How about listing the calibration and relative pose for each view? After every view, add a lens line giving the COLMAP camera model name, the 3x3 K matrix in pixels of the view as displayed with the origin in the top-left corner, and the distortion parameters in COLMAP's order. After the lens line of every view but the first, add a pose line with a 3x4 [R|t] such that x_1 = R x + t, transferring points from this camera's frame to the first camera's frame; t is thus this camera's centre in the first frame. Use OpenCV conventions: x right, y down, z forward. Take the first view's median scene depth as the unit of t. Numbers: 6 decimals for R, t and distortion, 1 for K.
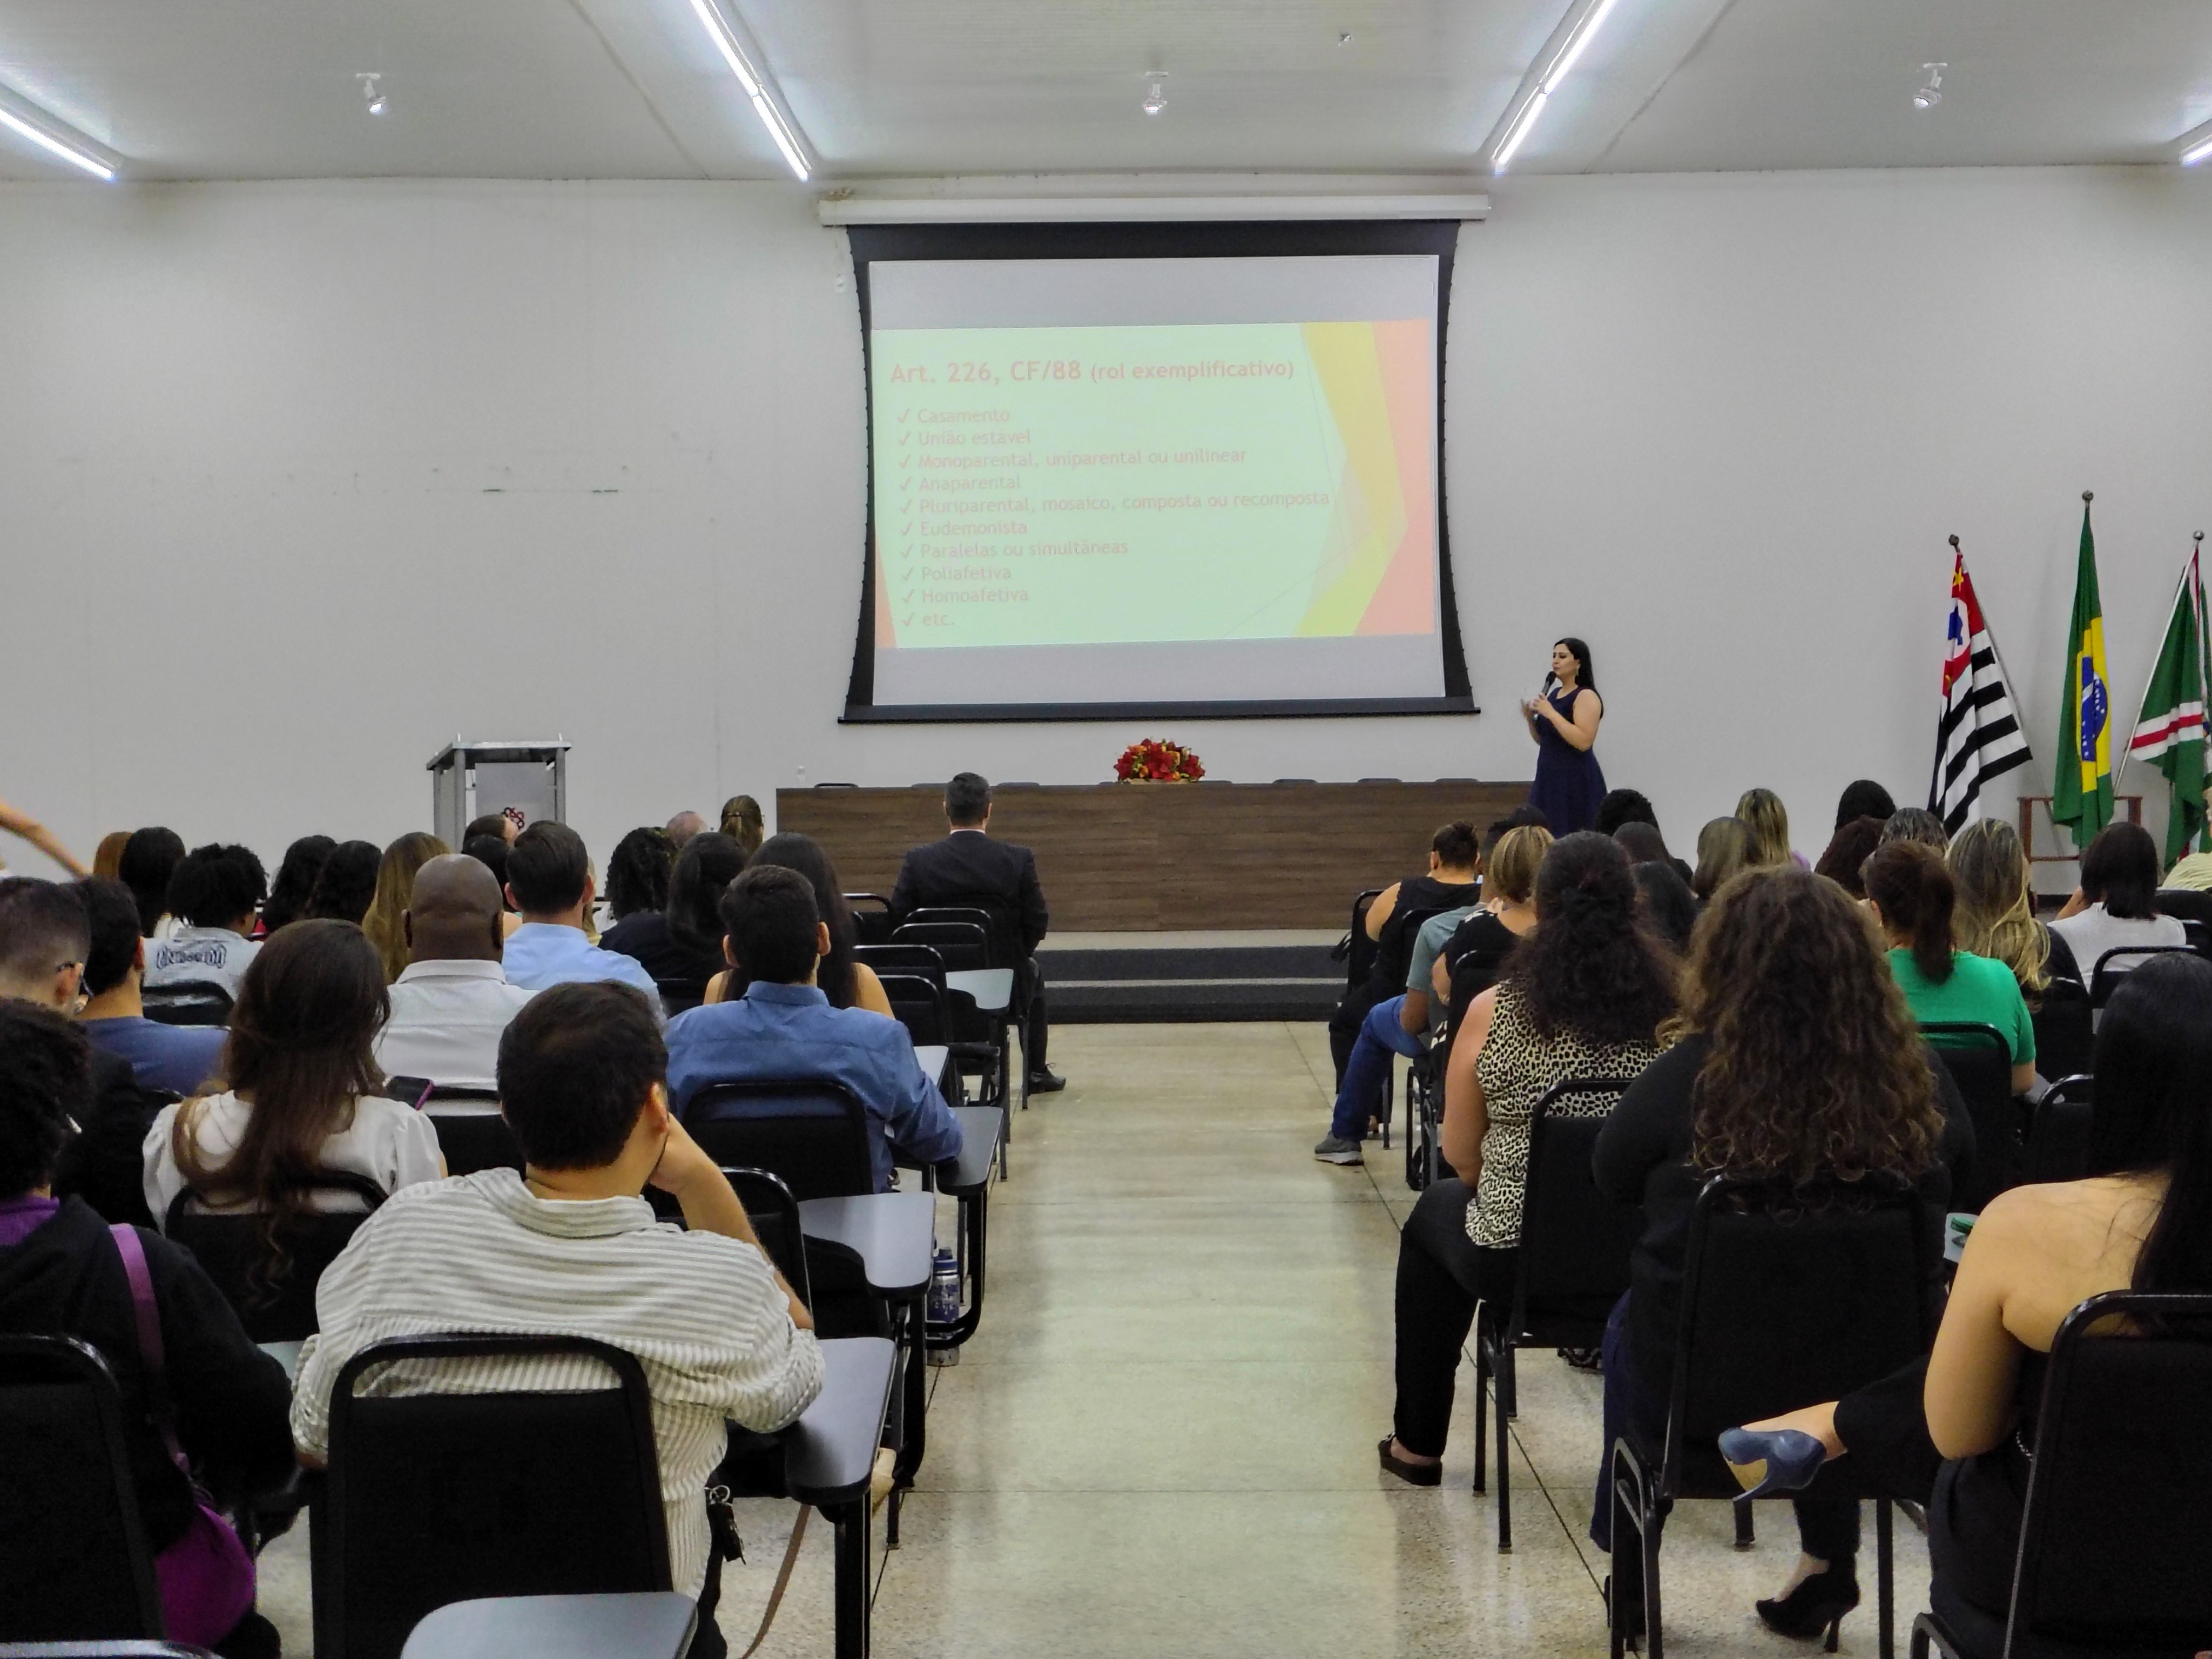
lens RADIAL K [[3220.0, 0, 1106.0], [0, 3220.0, 829.5], [0, 0, 1]] dist [0.127619, -0.023235]
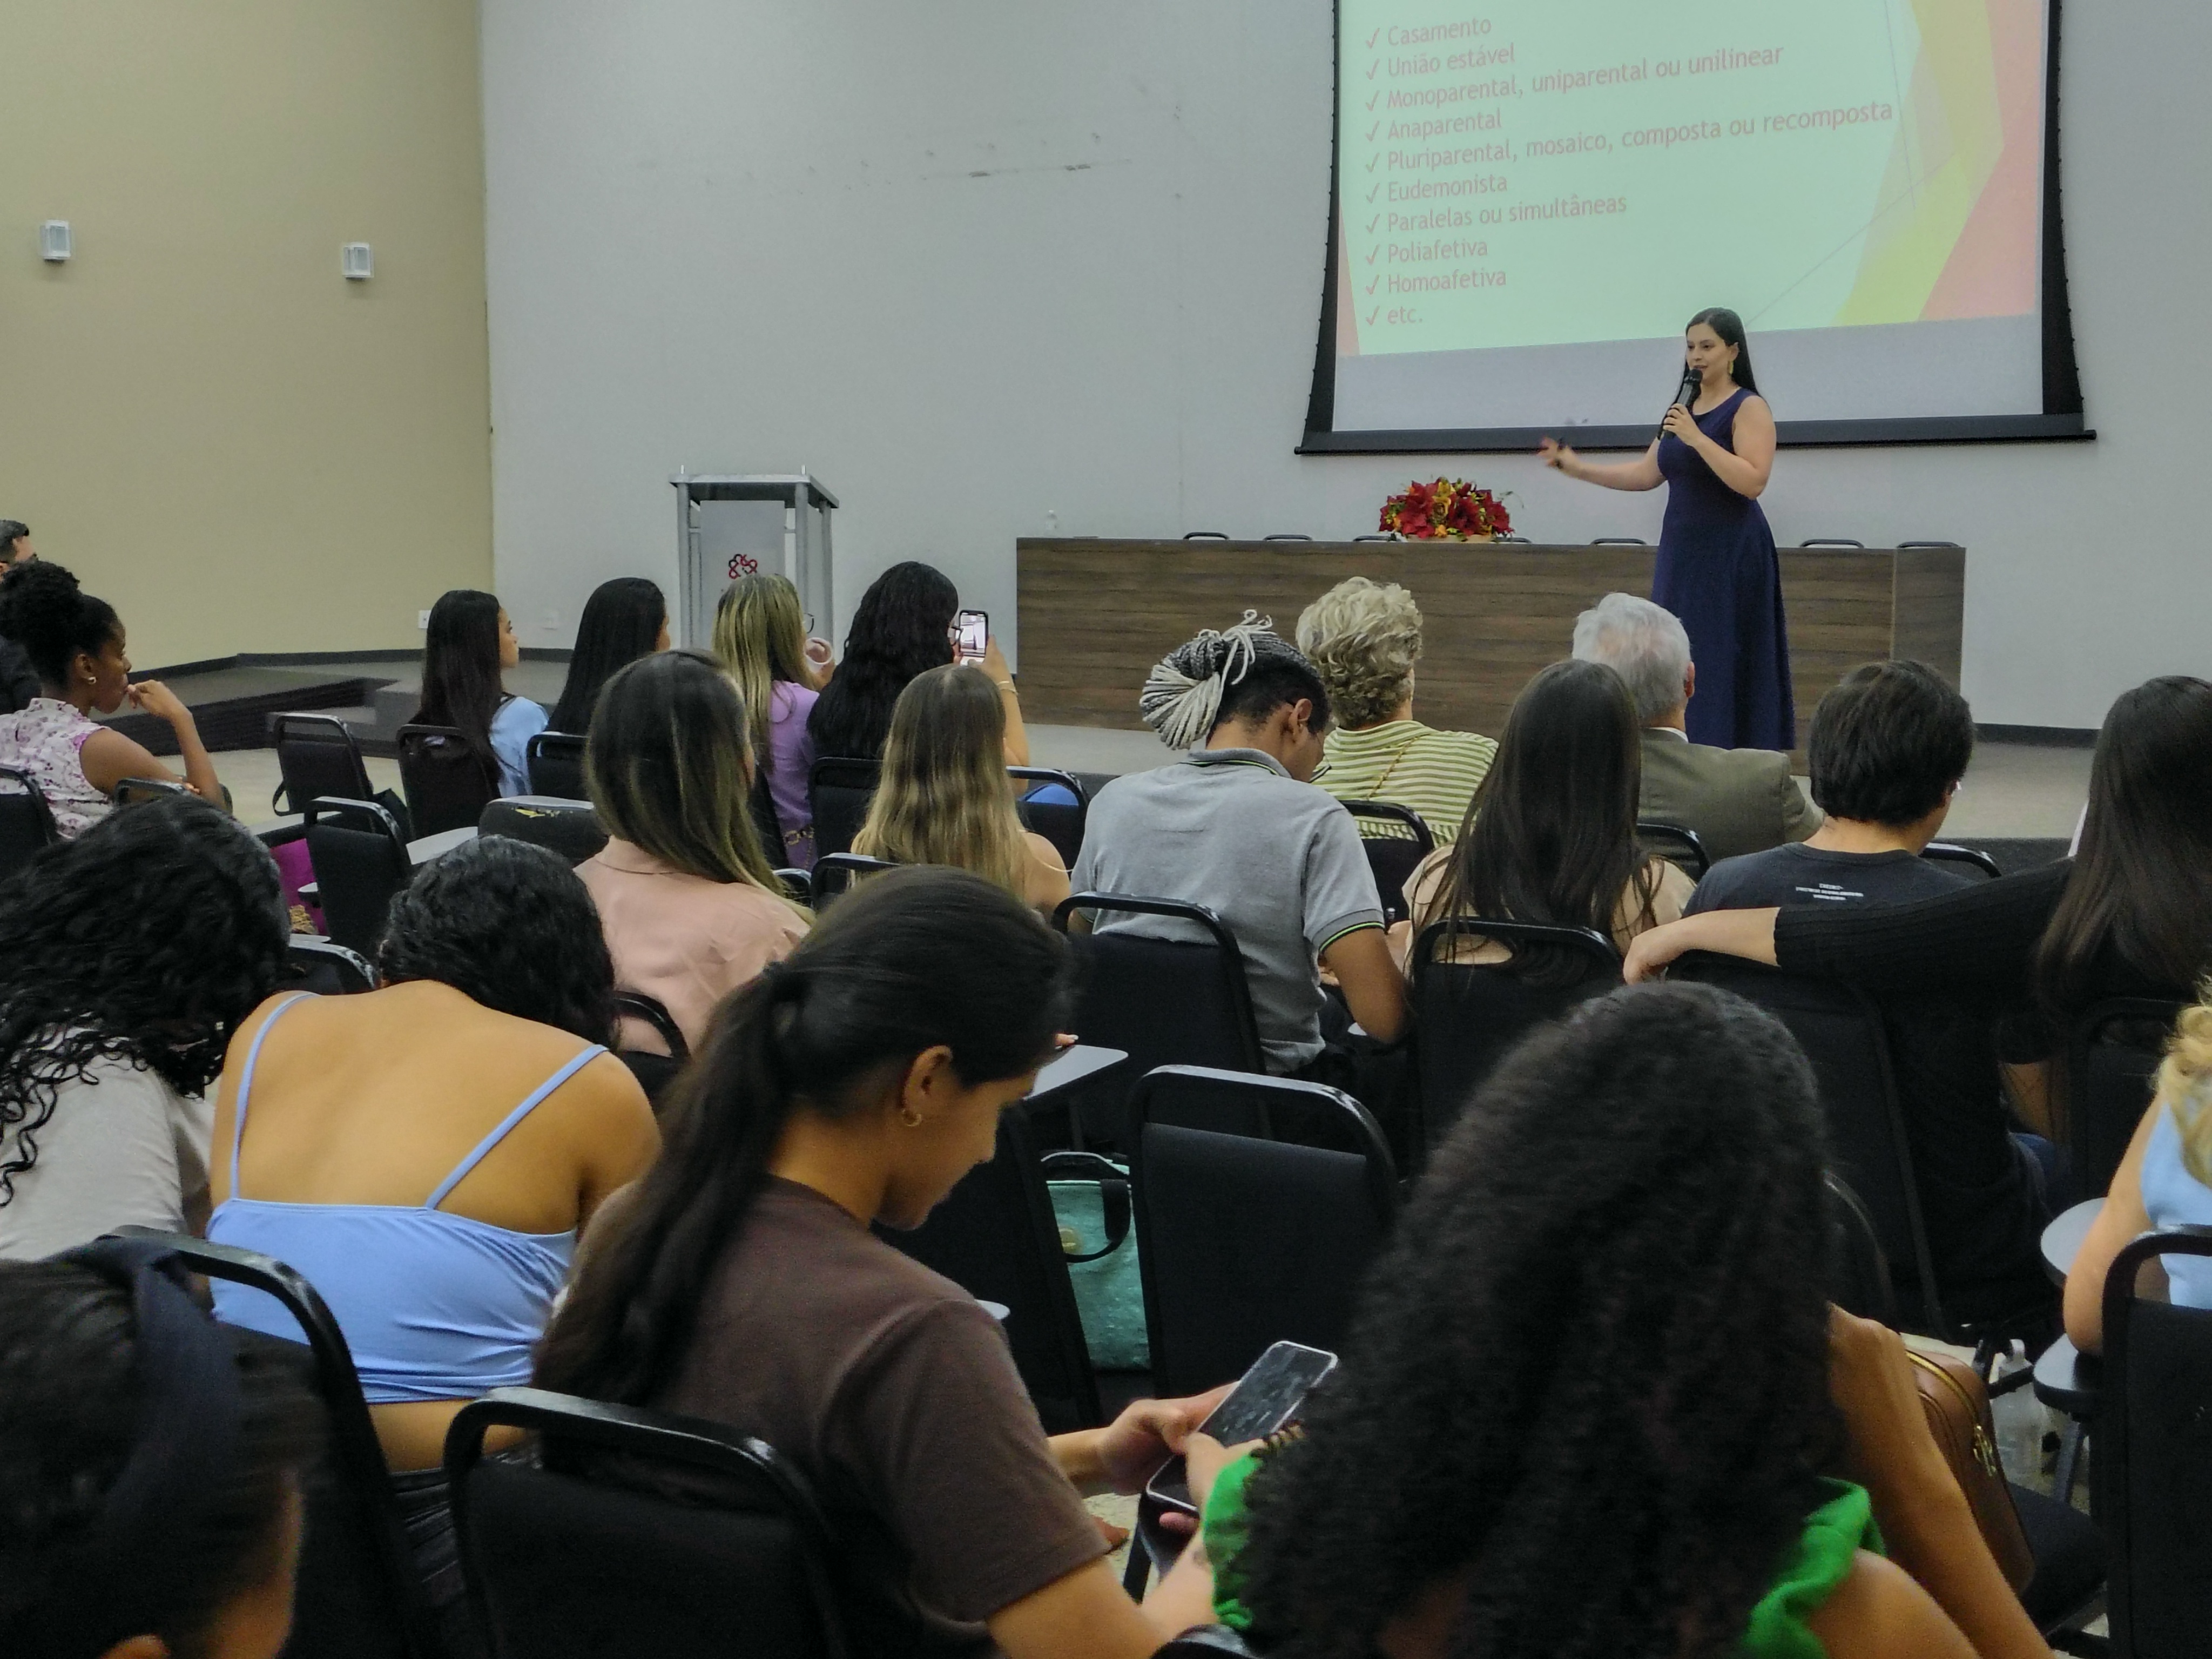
lens RADIAL K [[3220.0, 0, 1106.0], [0, 3220.0, 829.5], [0, 0, 1]] dist [0.127619, -0.023235]
pose [[0.753734, 0.079243, -0.652384, 0.401839], [-0.028743, 0.995729, 0.087739, -0.010632], [0.656550, -0.047380, 0.752793, 0.395587]]
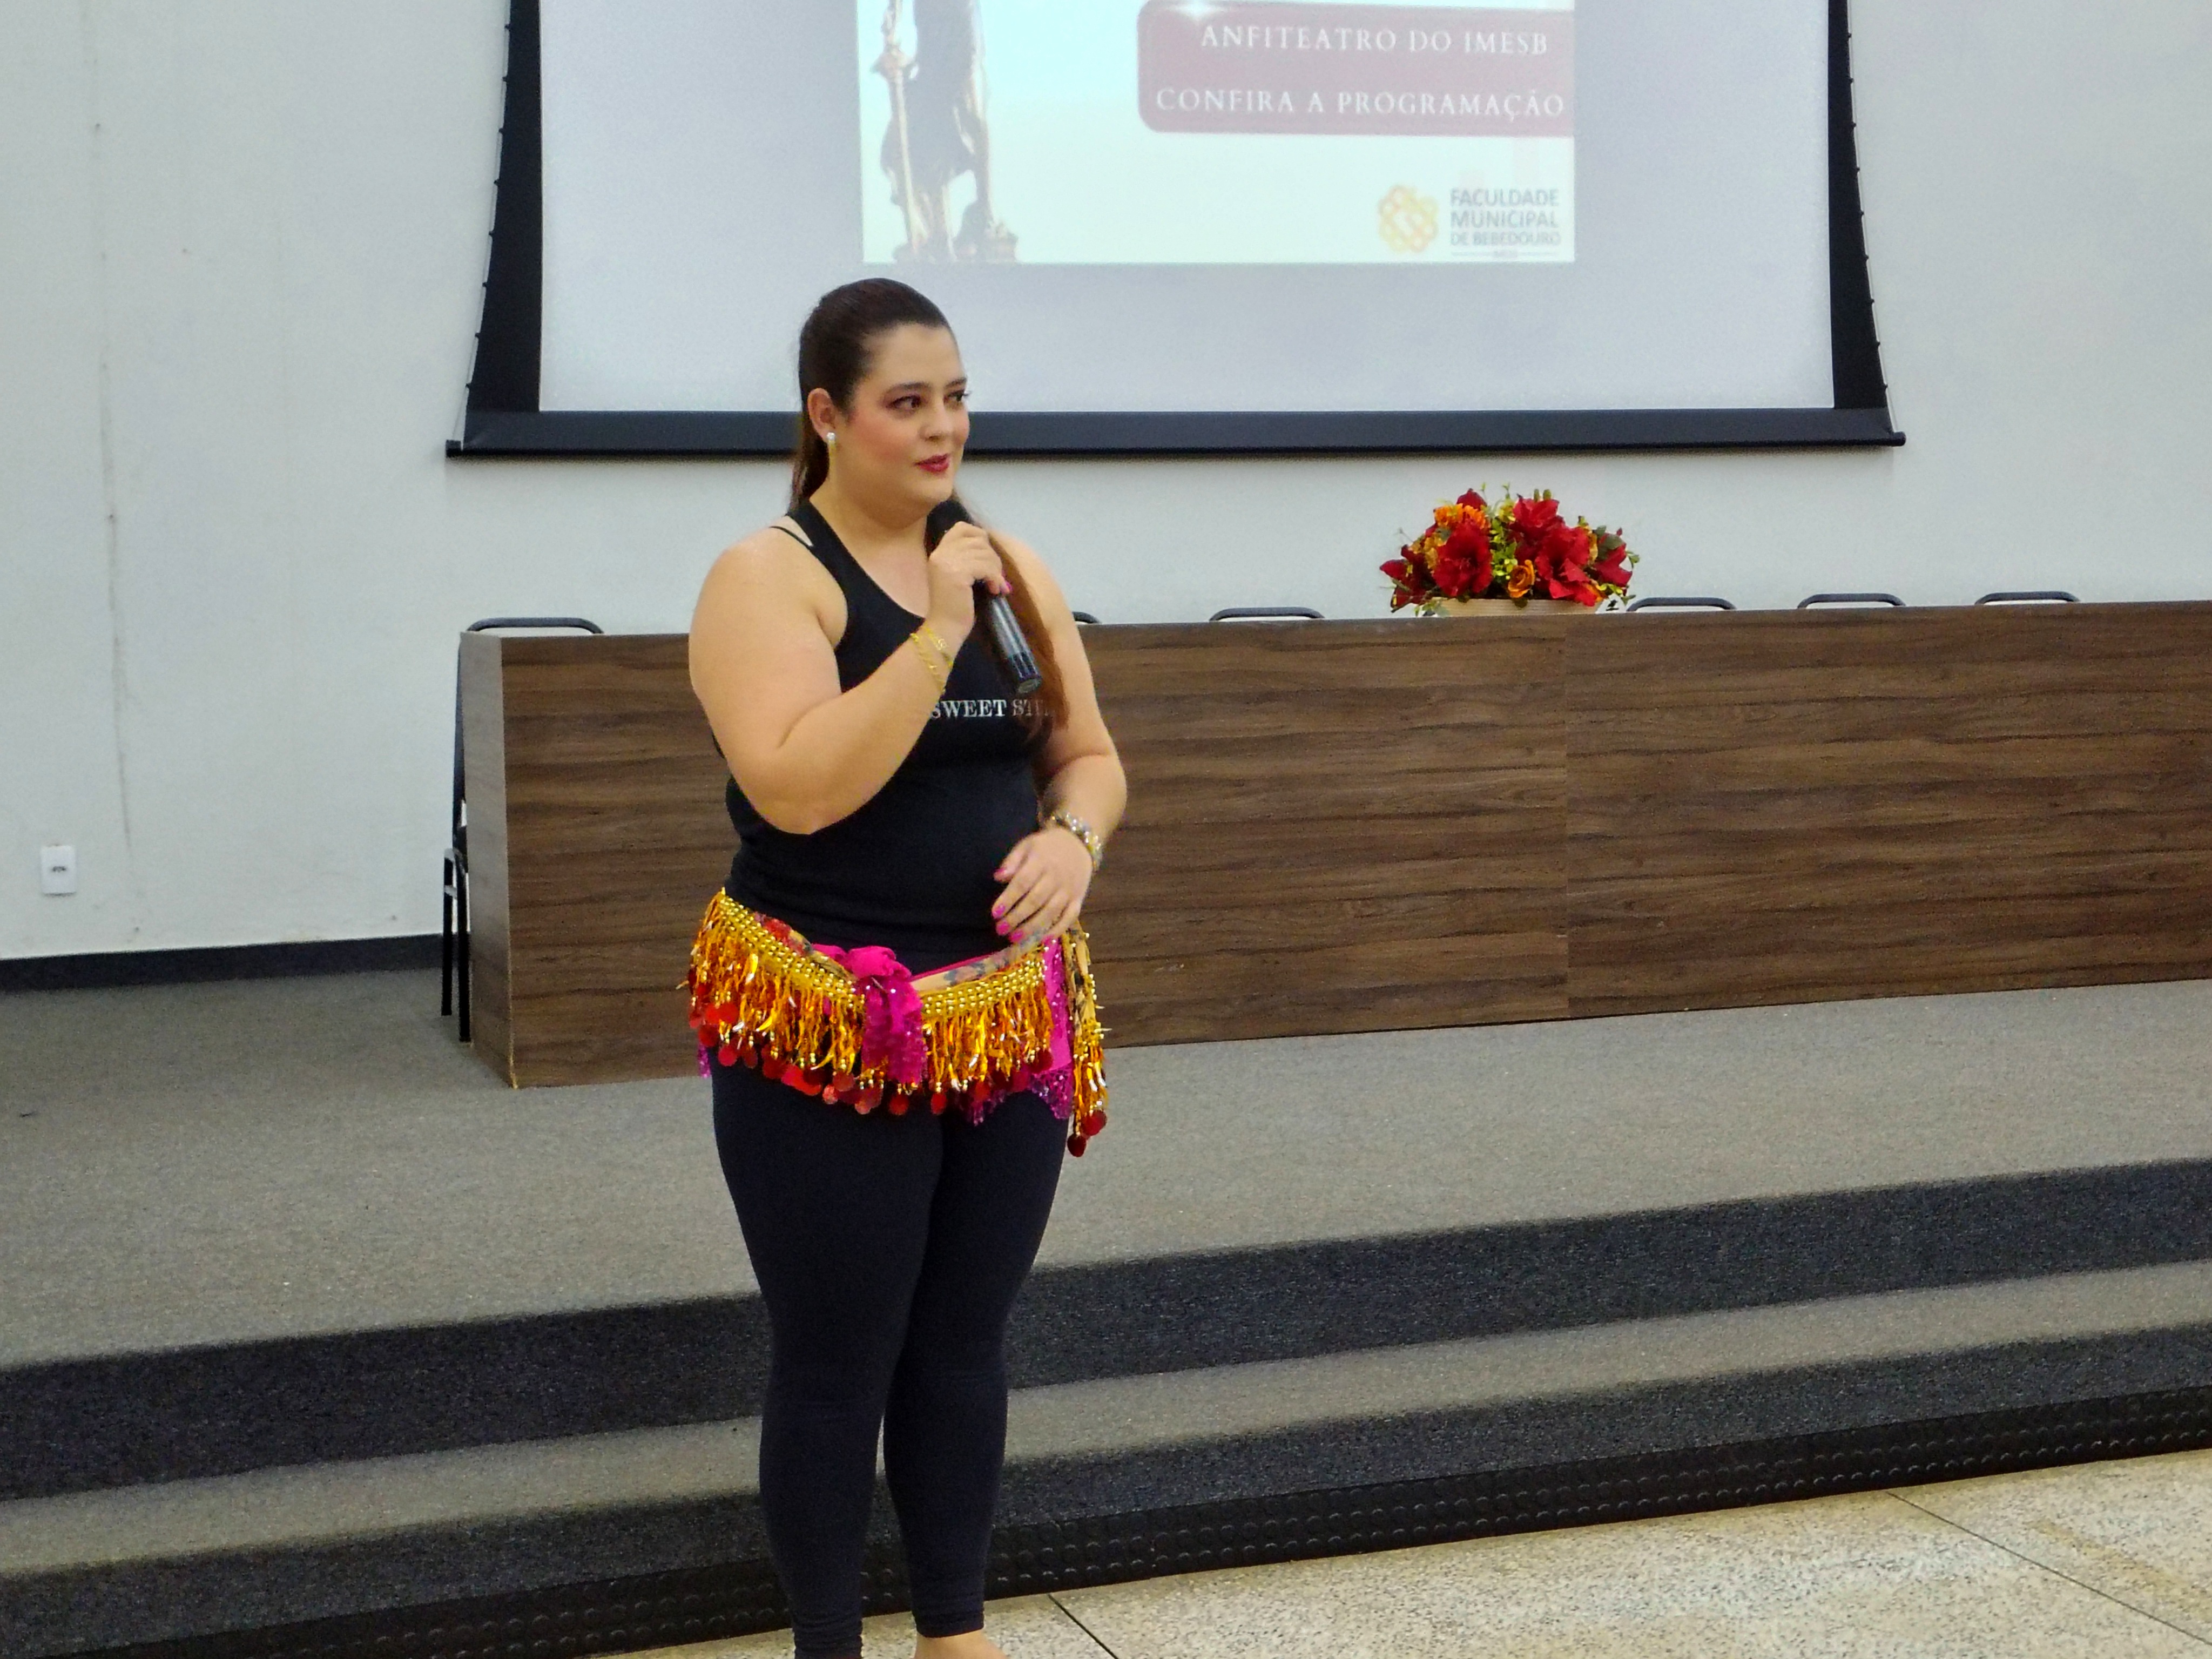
lens RADIAL K [[3220.0, 0, 1106.0], [0, 3220.0, 829.5], [0, 0, 1]] dist [0.127619, -0.023235]
pose [[0.936862, -0.031858, 0.348245, -0.147848], [0.012700, 0.998284, 0.057158, -0.010561], [-0.349468, -0.049127, 0.935659, 0.632775]]
